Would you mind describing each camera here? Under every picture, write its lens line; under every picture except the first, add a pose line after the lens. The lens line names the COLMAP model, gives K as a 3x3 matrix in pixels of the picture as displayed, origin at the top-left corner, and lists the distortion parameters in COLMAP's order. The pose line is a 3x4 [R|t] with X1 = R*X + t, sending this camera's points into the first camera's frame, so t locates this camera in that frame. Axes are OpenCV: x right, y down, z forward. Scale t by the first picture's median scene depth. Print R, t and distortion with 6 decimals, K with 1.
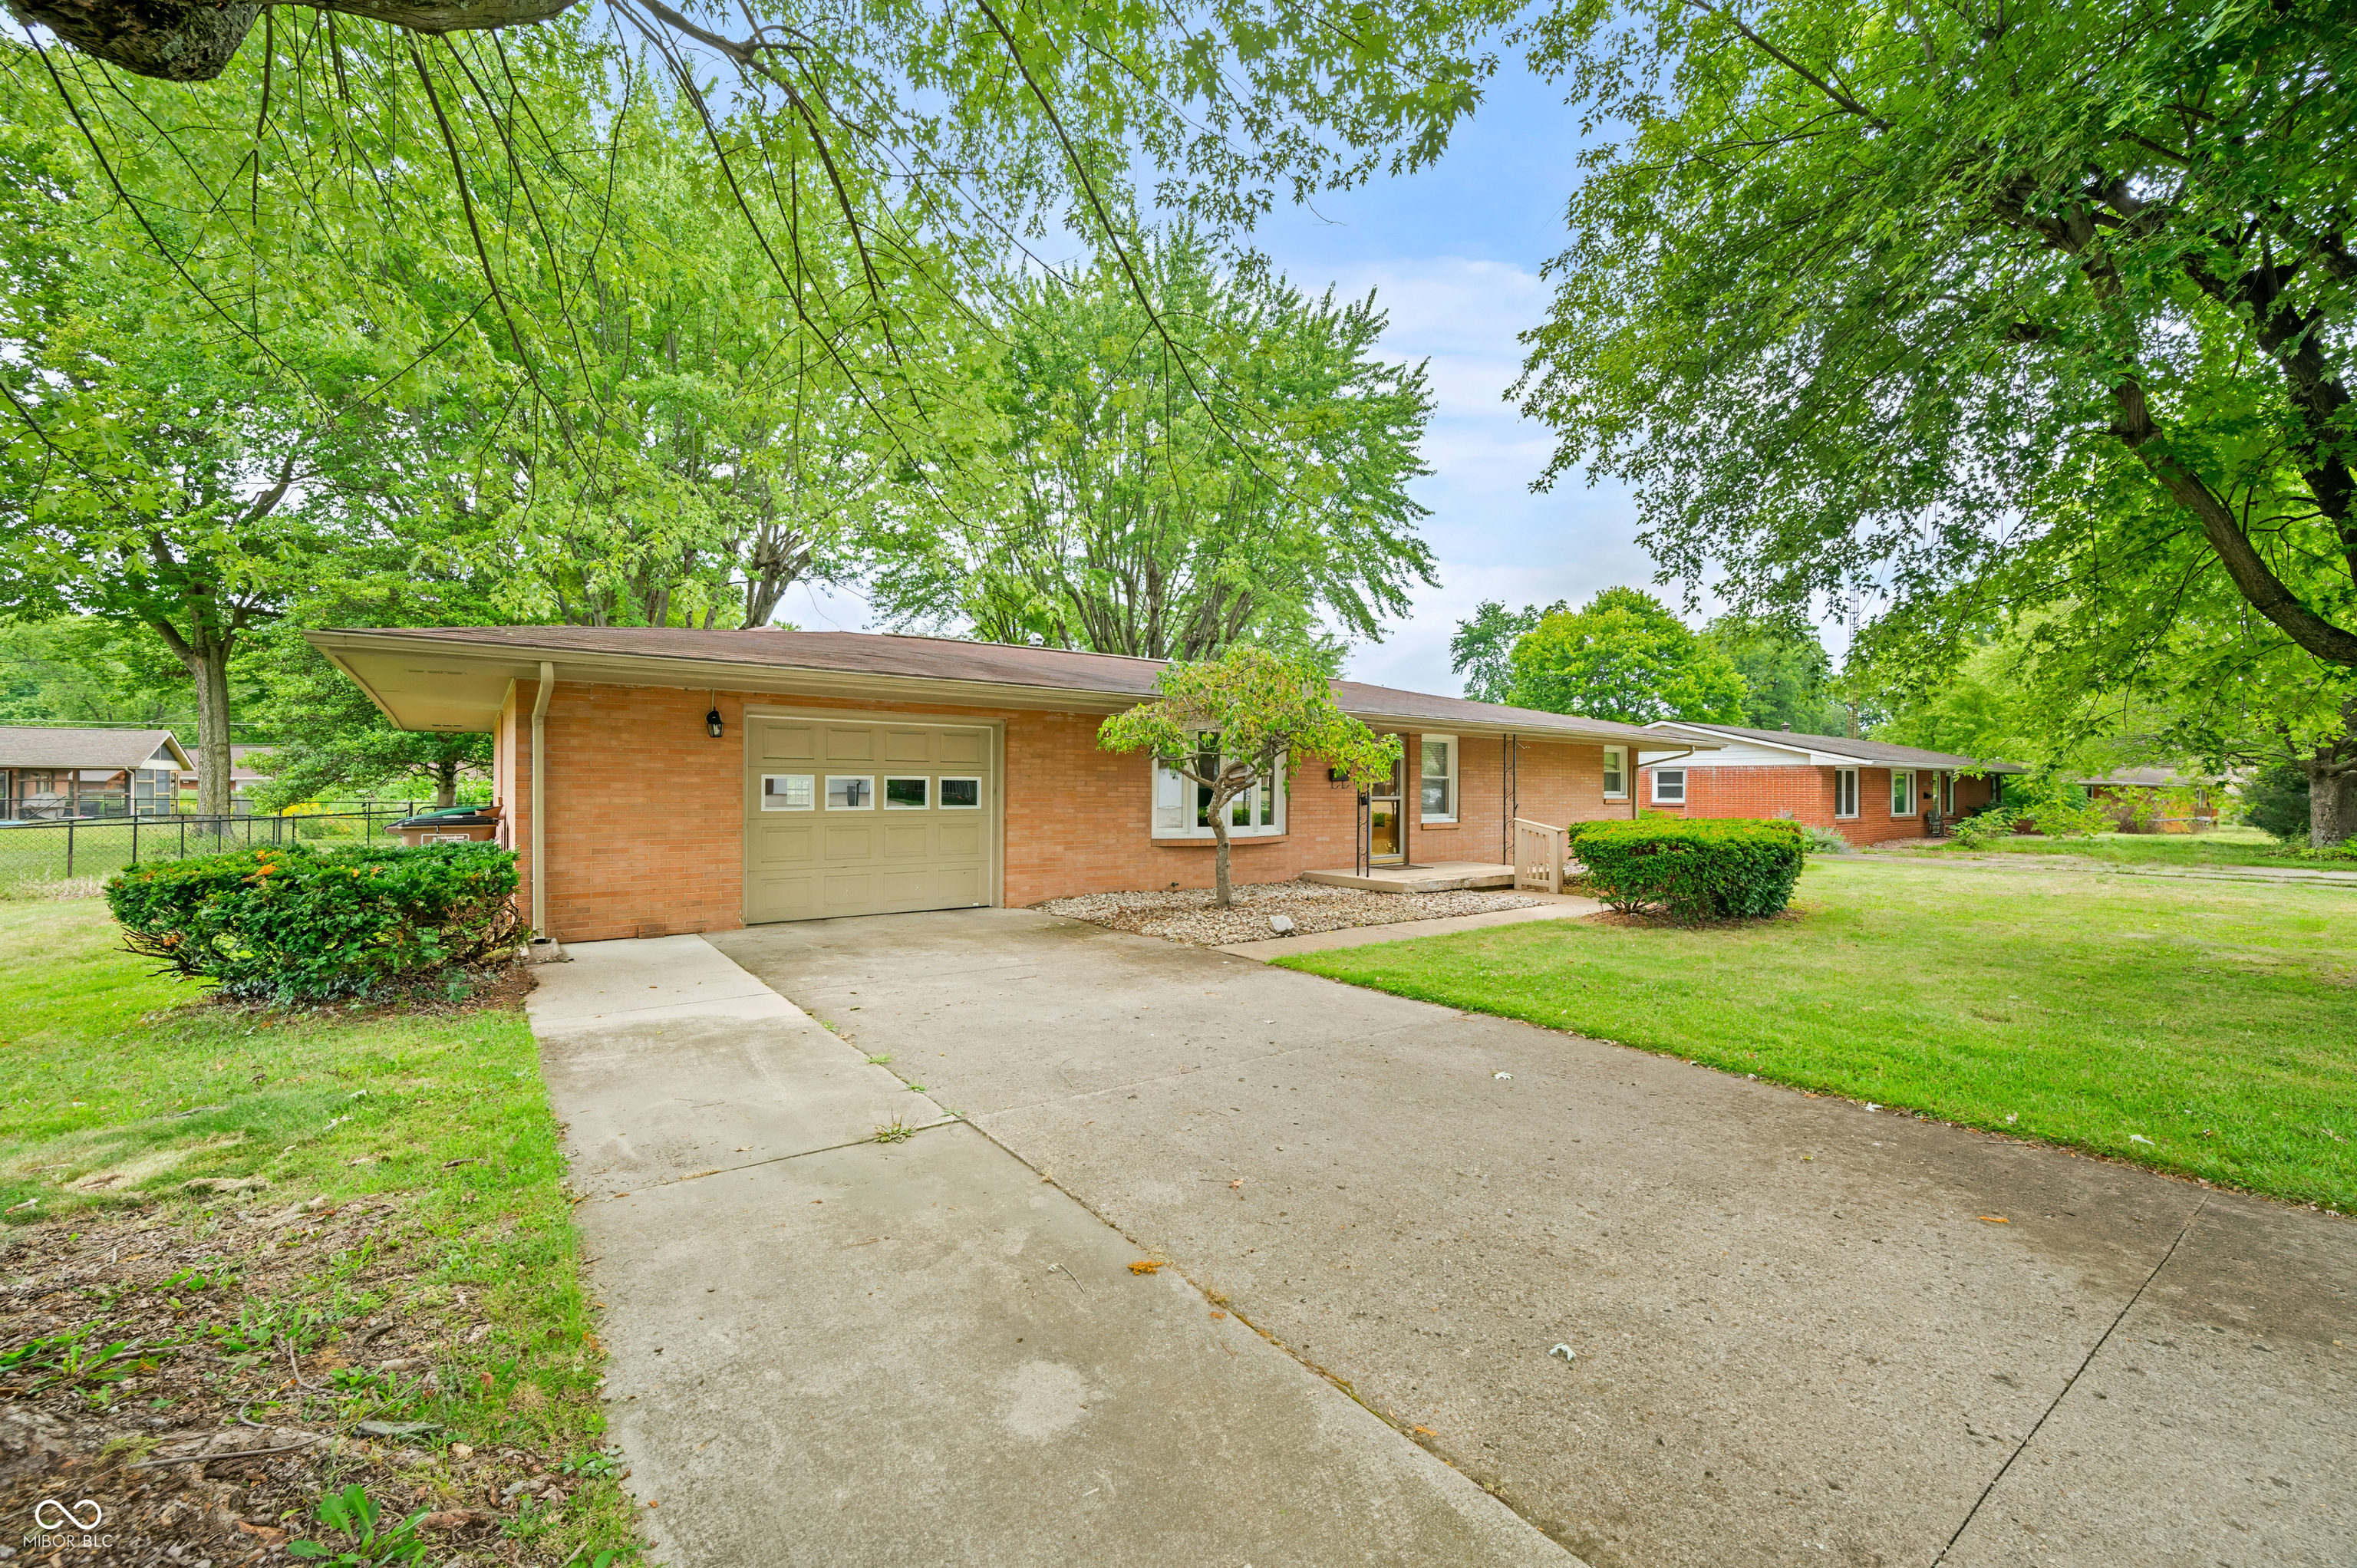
lens RADIAL K [[968.7, 0, 1145.3], [0, 968.7, 791.6], [0, 0, 1]] dist [0.000824, -0.000149]
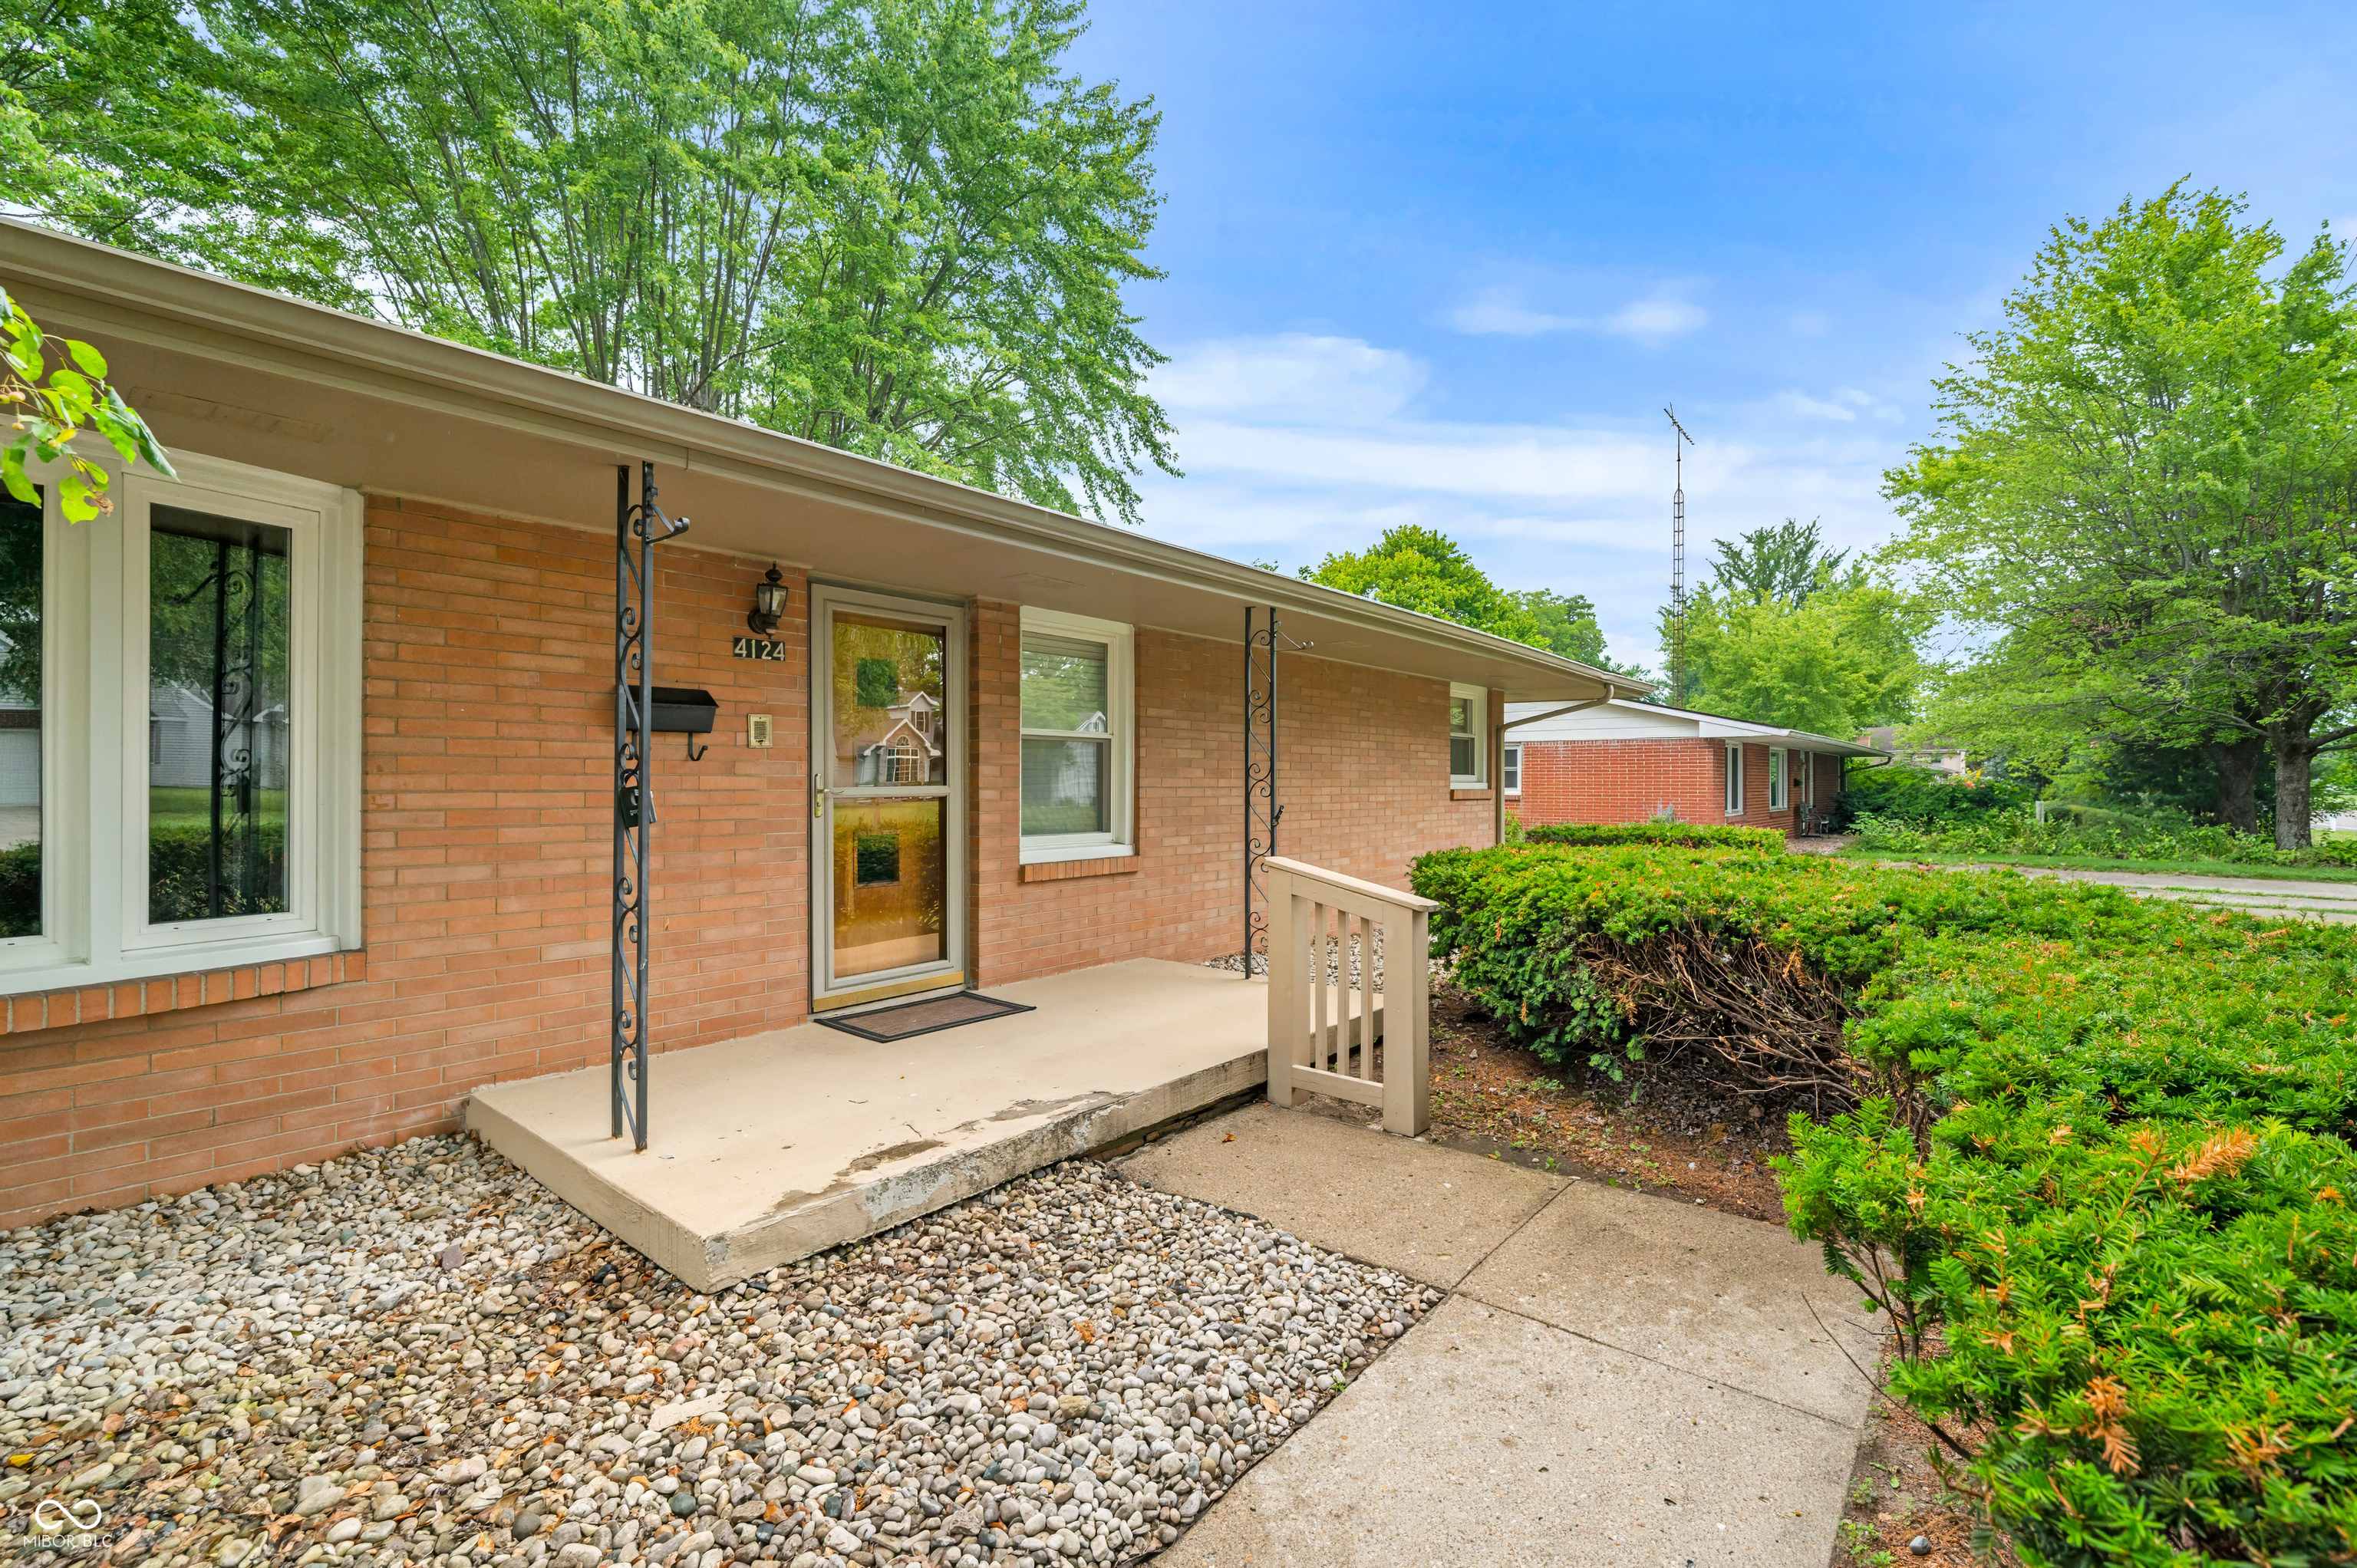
lens RADIAL K [[1025.8, 0, 1156.5], [0, 1025.8, 786.3], [0, 0, 1]] dist [0.000037, -0.000445]
pose [[0.972642, -0.005386, 0.232245, 0.237371], [0.004759, 0.999983, 0.003260, 0.003450], [-0.232259, -0.002065, 0.972652, 0.607181]]
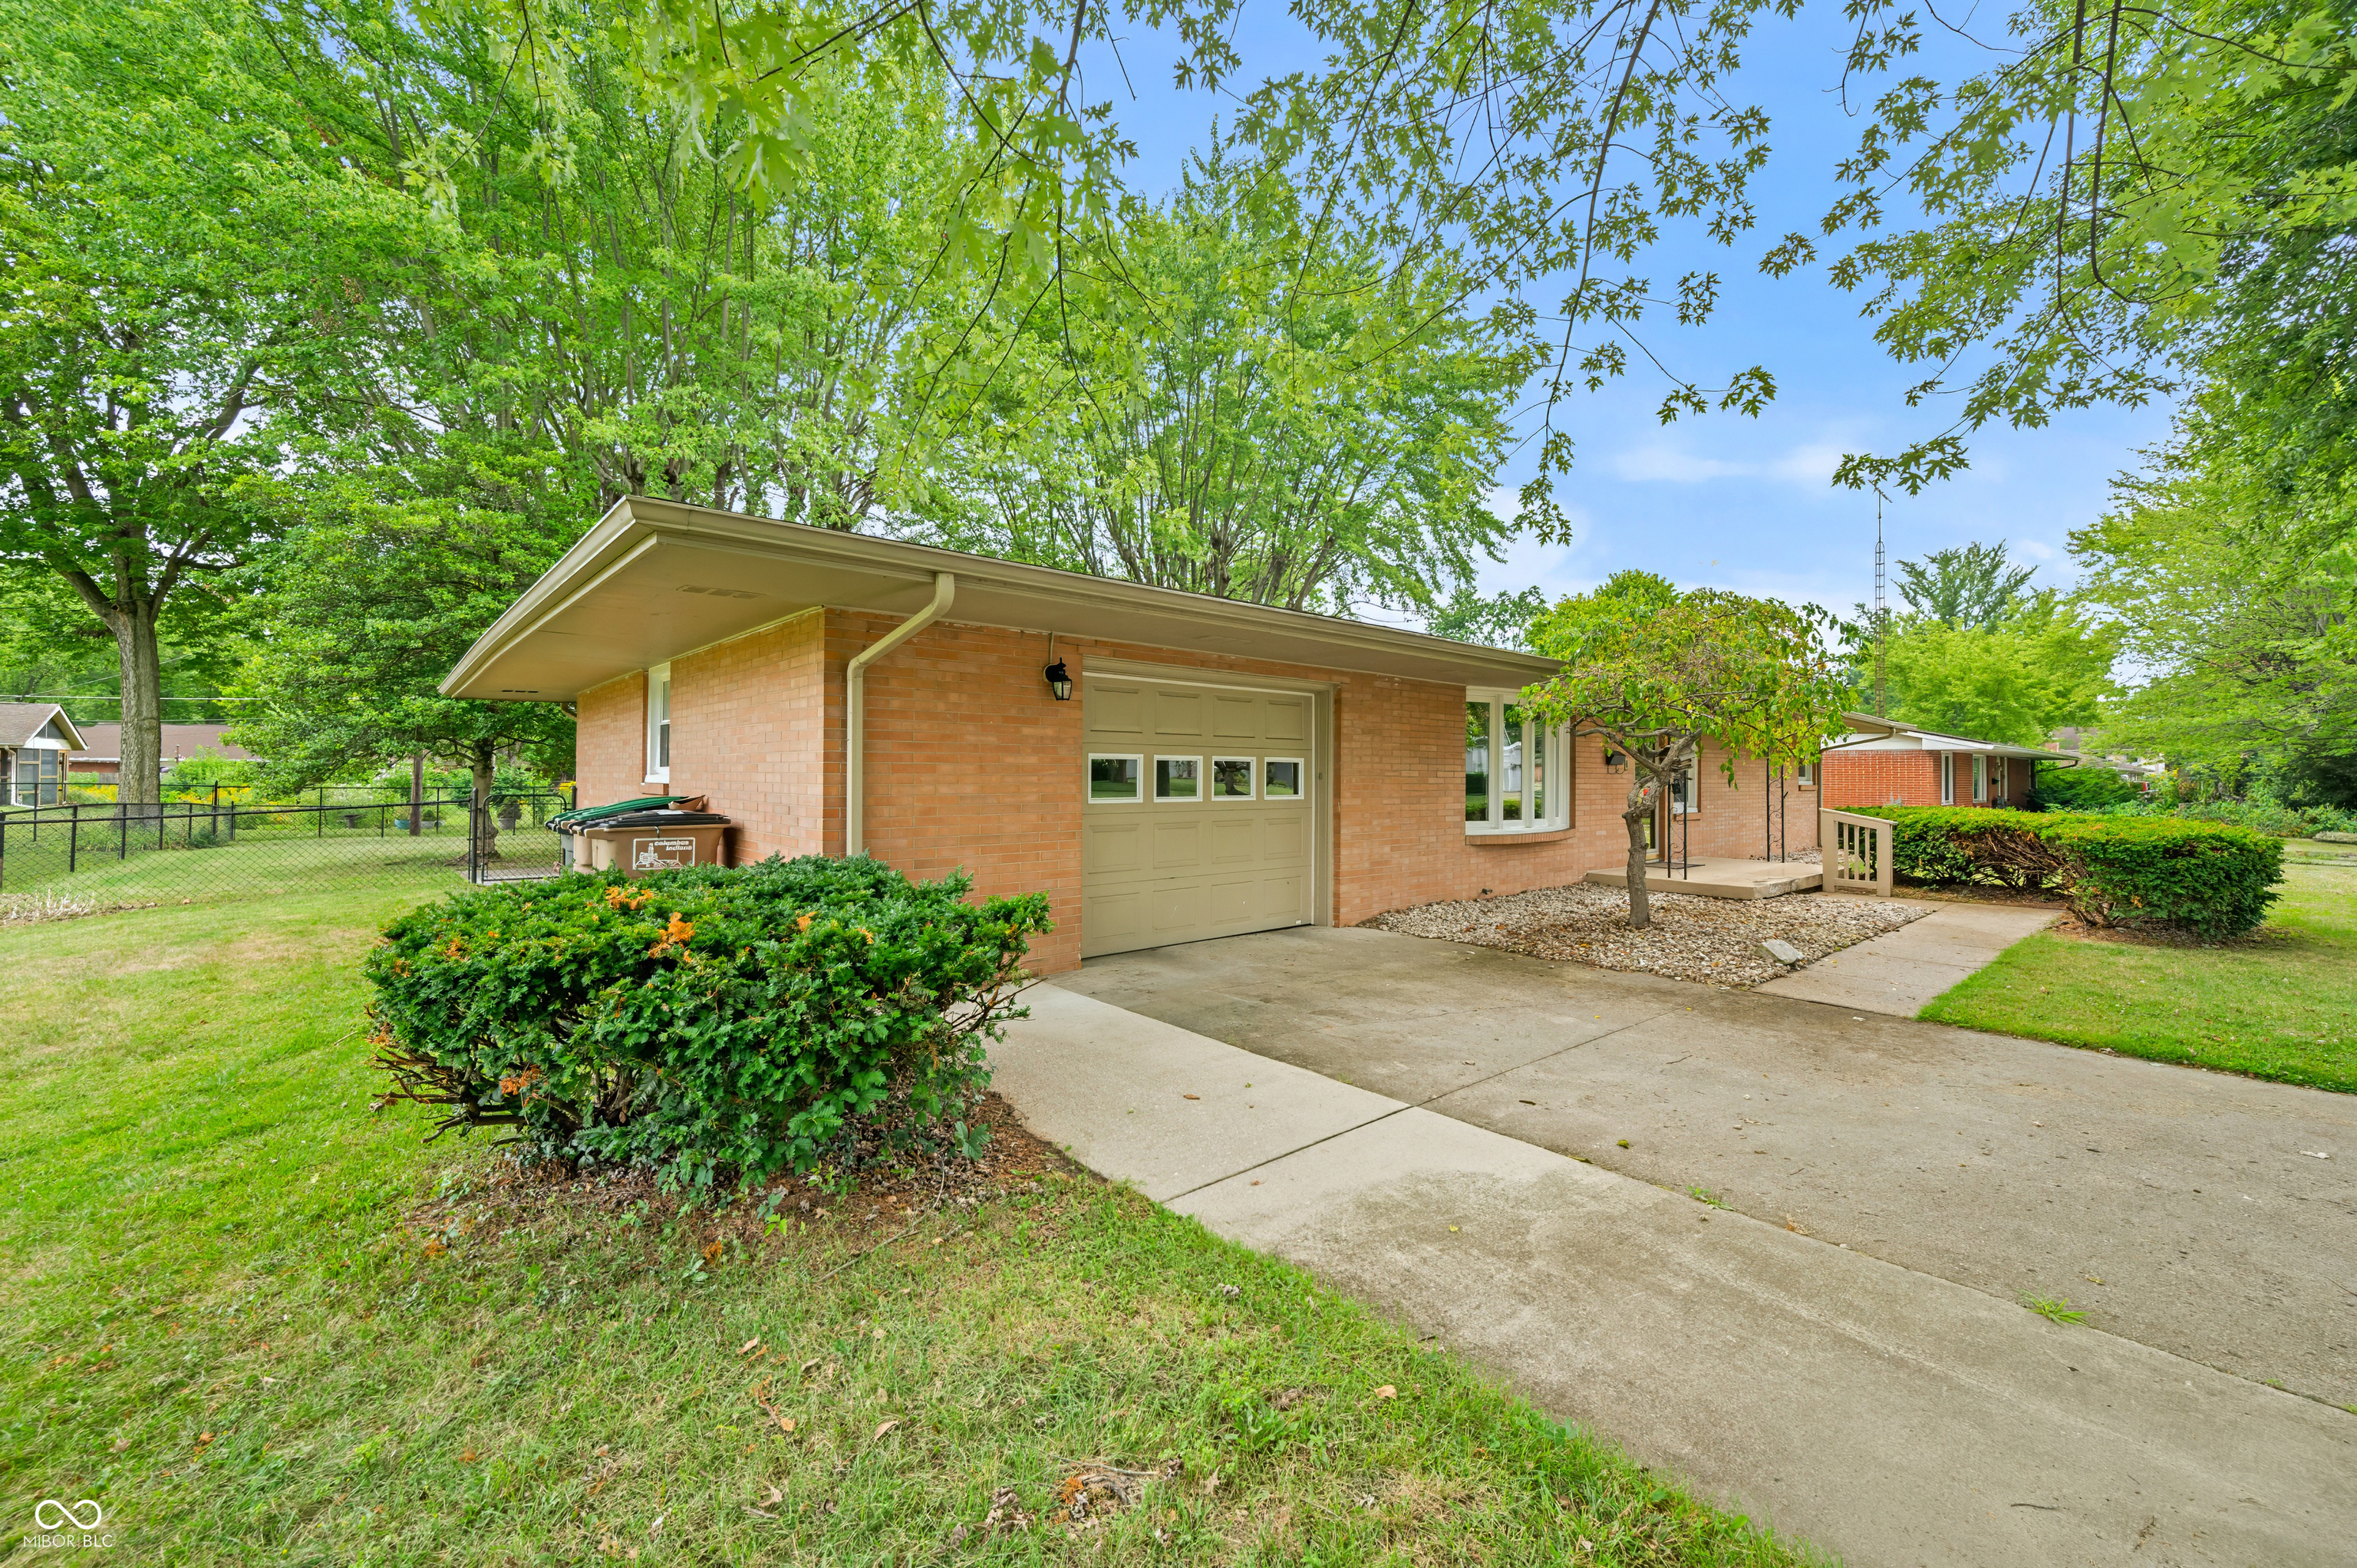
lens RADIAL K [[959.7, 0, 1136.1], [0, 959.7, 763.6], [0, 0, 1]] dist [-0.001259, 0.000015]
pose [[0.997185, 0.002368, 0.074944, -0.250485], [-0.001425, 0.999919, -0.012640, -0.000674], [-0.074968, 0.012498, 0.997108, 0.168457]]
